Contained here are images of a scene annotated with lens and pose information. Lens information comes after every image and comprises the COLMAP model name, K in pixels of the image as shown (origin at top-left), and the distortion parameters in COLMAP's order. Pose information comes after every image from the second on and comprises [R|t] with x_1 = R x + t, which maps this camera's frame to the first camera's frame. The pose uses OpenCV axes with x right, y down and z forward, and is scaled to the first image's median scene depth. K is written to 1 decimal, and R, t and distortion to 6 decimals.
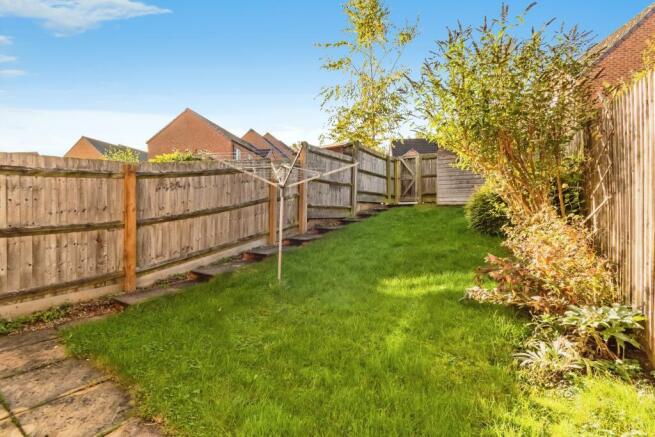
lens RADIAL K [[300.0, 0, 327.5], [0, 300.0, 218.5], [0, 0, 1]] dist [-0.001329, -0.000336]
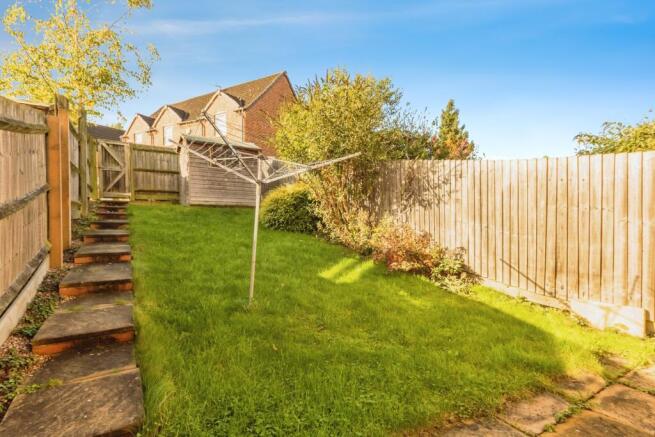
lens RADIAL K [[300.0, 0, 327.5], [0, 300.0, 218.5], [0, 0, 1]] dist [-0.001329, -0.000336]
pose [[0.418741, 0.004194, 0.908096, -0.225589], [0.003634, 0.999974, -0.006294, 0.006474], [-0.908098, 0.005936, 0.418715, 0.142670]]
